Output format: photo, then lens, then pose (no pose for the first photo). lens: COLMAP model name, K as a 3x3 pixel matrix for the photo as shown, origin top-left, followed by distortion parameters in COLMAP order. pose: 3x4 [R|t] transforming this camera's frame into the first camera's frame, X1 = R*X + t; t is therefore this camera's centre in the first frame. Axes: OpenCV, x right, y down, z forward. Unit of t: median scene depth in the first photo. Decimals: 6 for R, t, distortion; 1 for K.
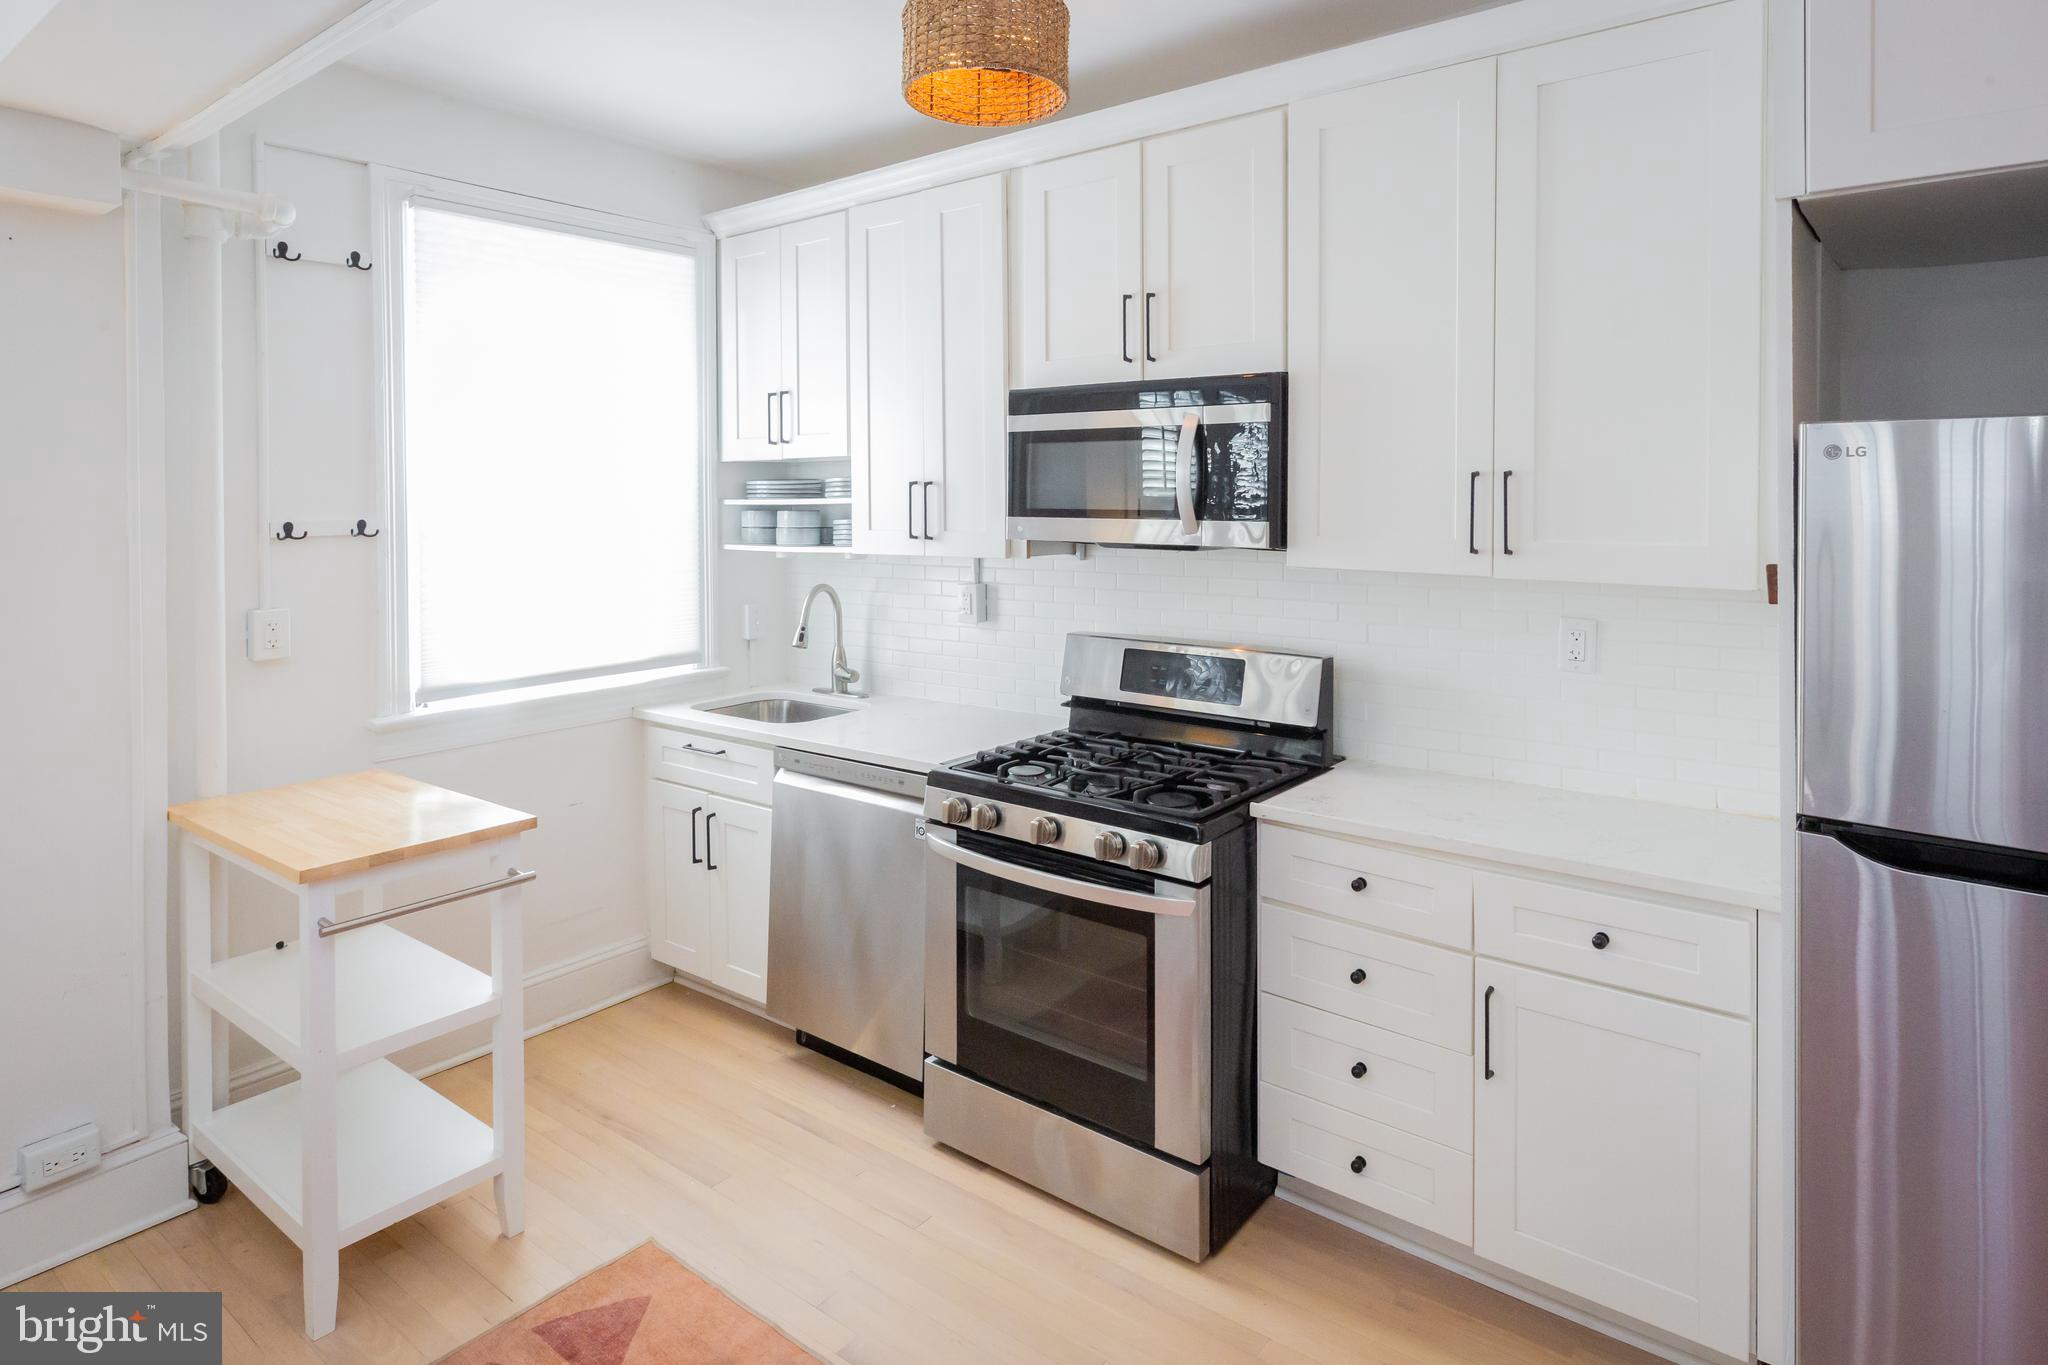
lens RADIAL K [[1135.5, 0, 1020.9], [0, 1135.5, 519.1], [0, 0, 1]] dist [-0.001852, -0.000551]
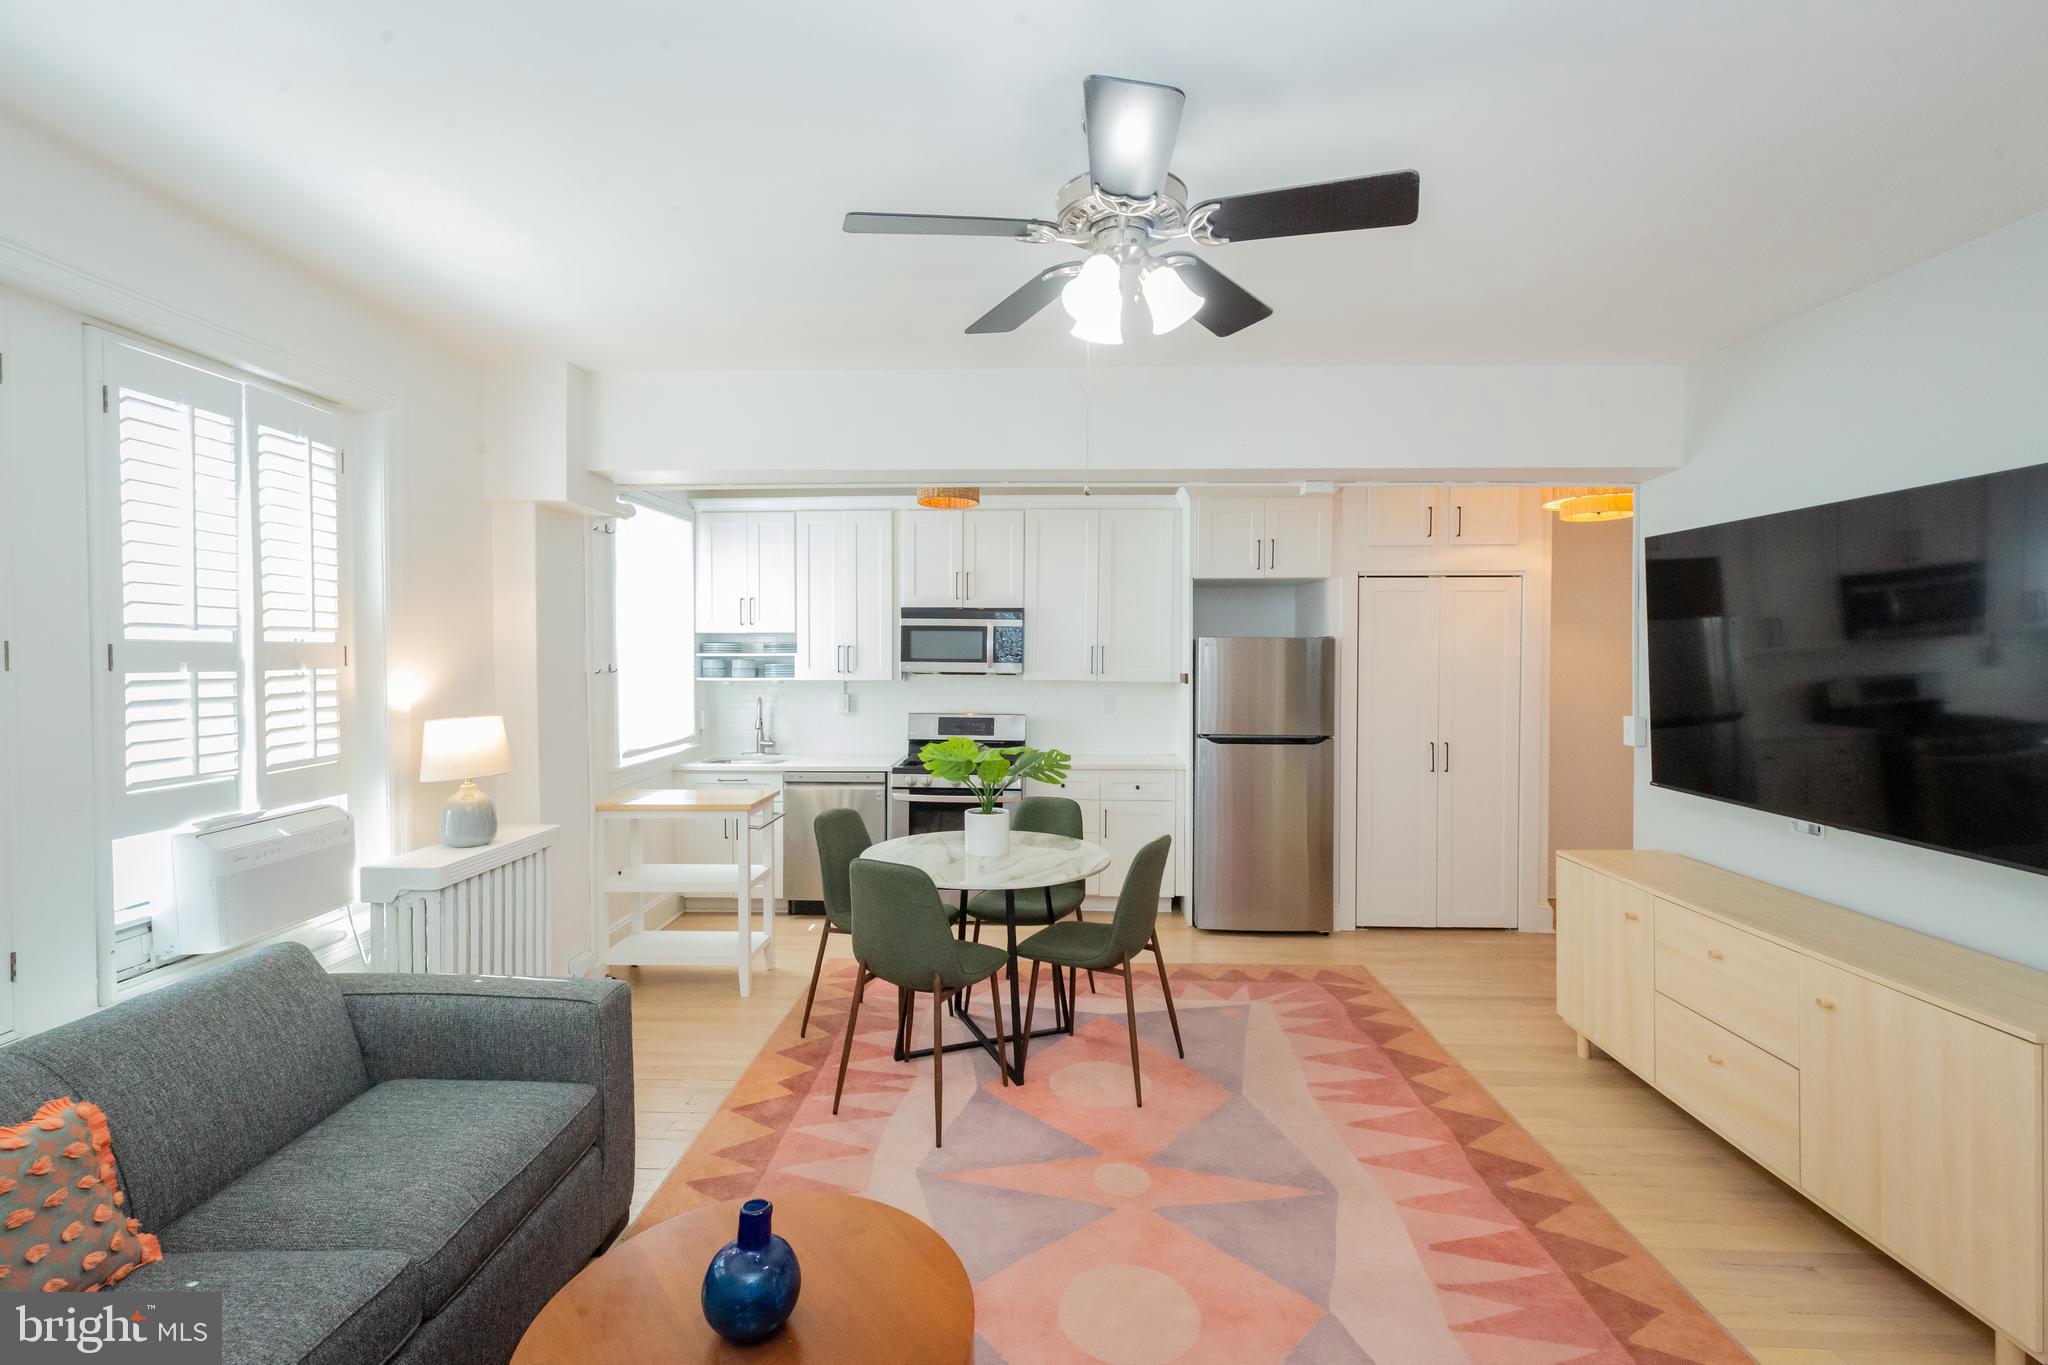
lens RADIAL K [[931.1, 0, 1012.7], [0, 931.1, 684.2], [0, 0, 1]] dist [-0.000033, 0.000481]
pose [[0.809178, -0.012619, 0.587428, -0.935433], [0.004246, 0.999869, 0.015631, 0.014964], [-0.587548, -0.010154, 0.809126, -0.671362]]
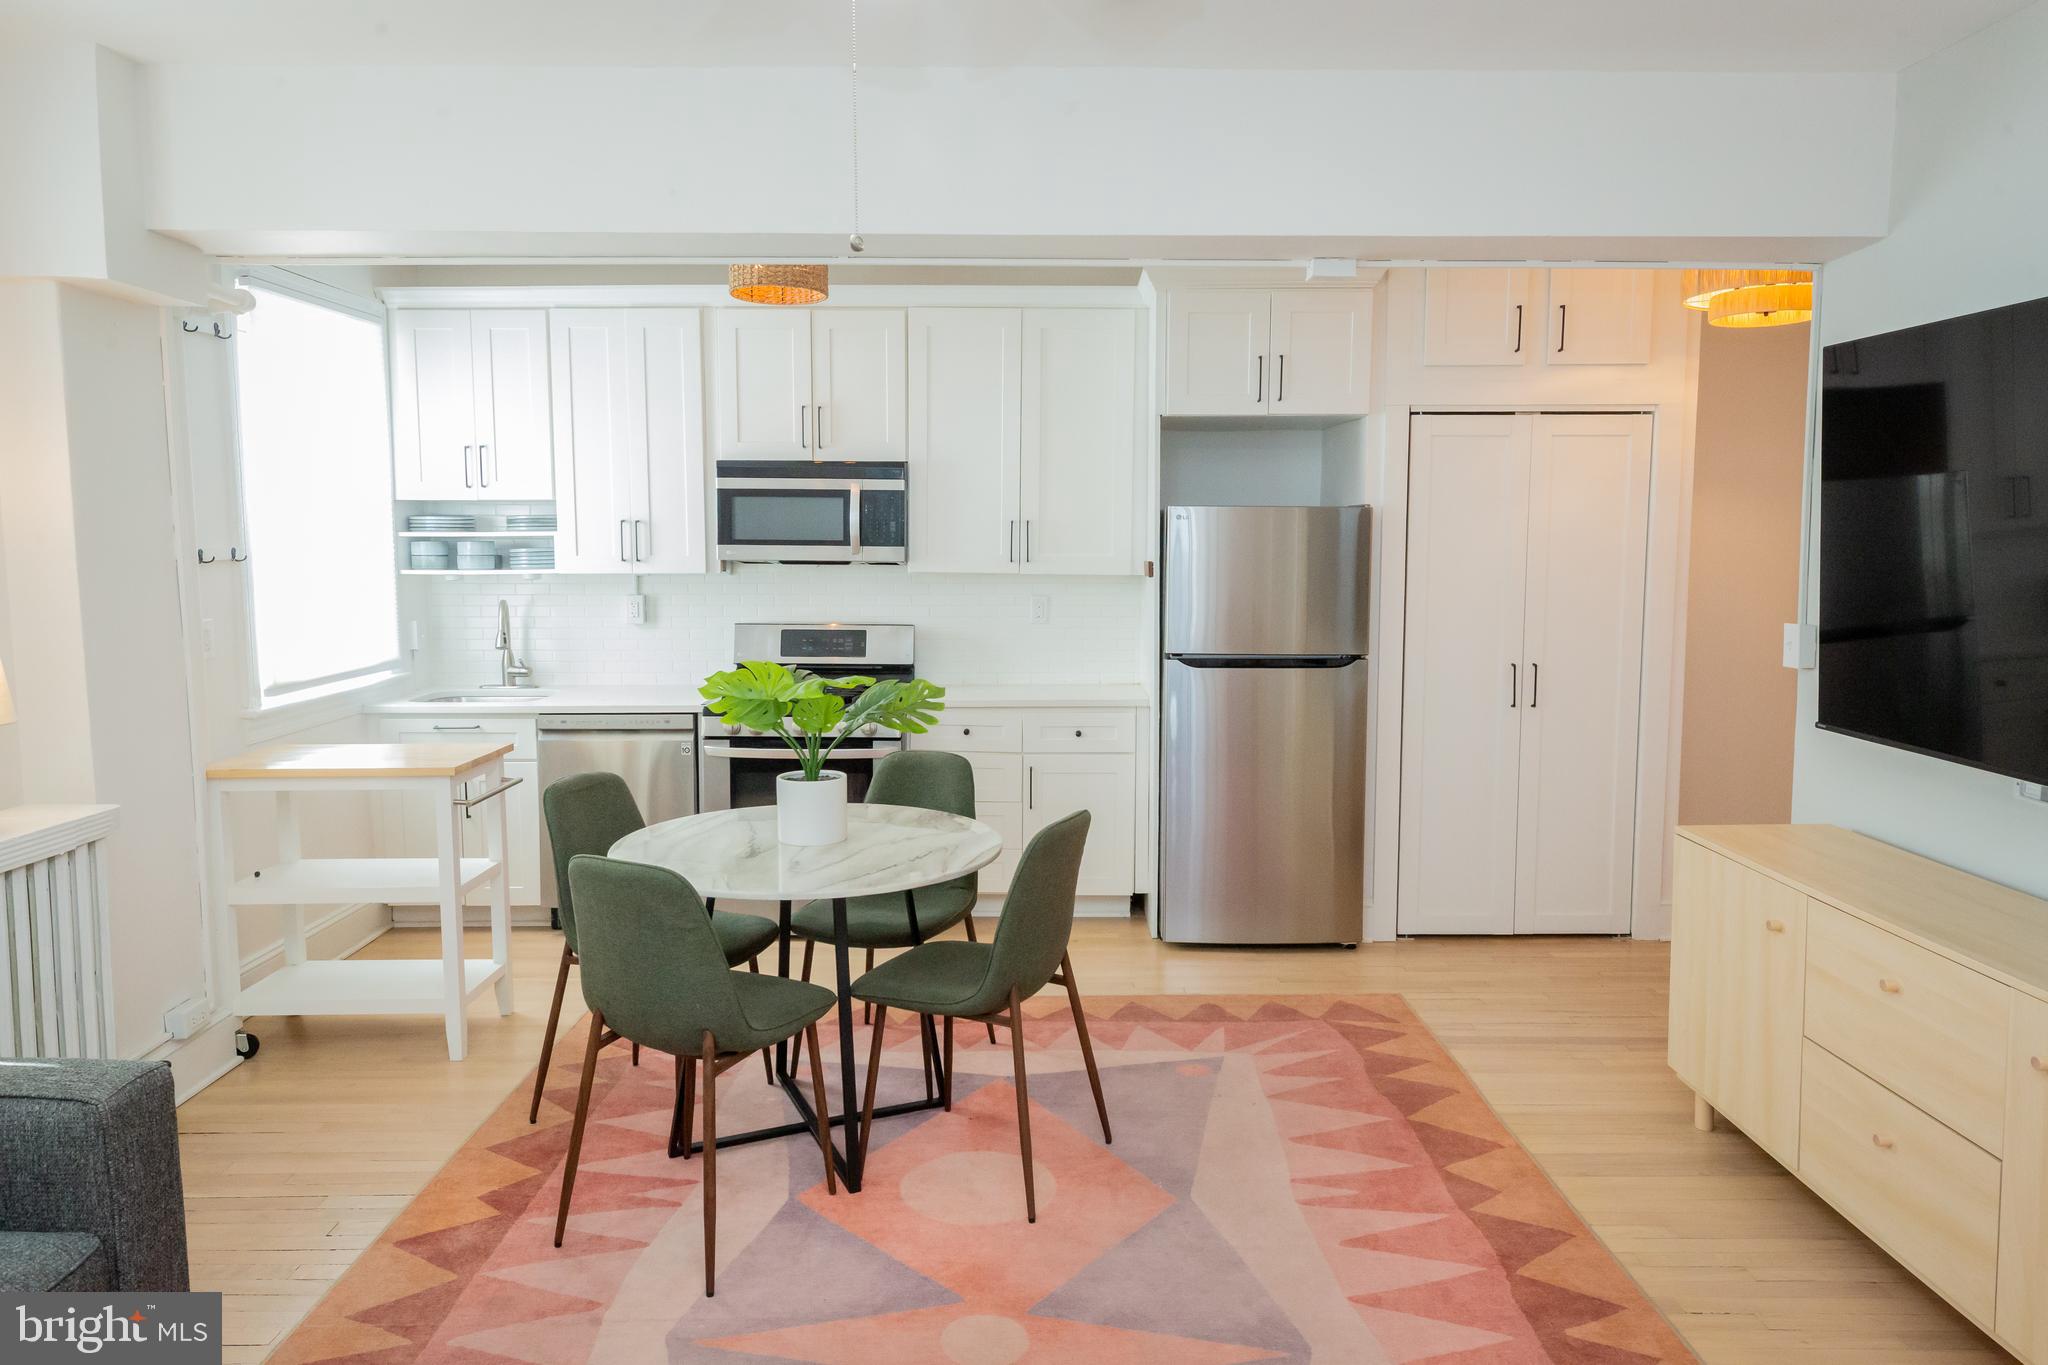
lens RADIAL K [[1336.3, 0, 1024.0], [0, 1336.3, 682.5], [0, 0, 1]] dist [0.009329, -0.003082]
pose [[0.783166, -0.062806, 0.618633, -0.797512], [0.006859, 0.995698, 0.092404, 0.018789], [-0.621775, -0.068124, 0.780228, -0.652981]]
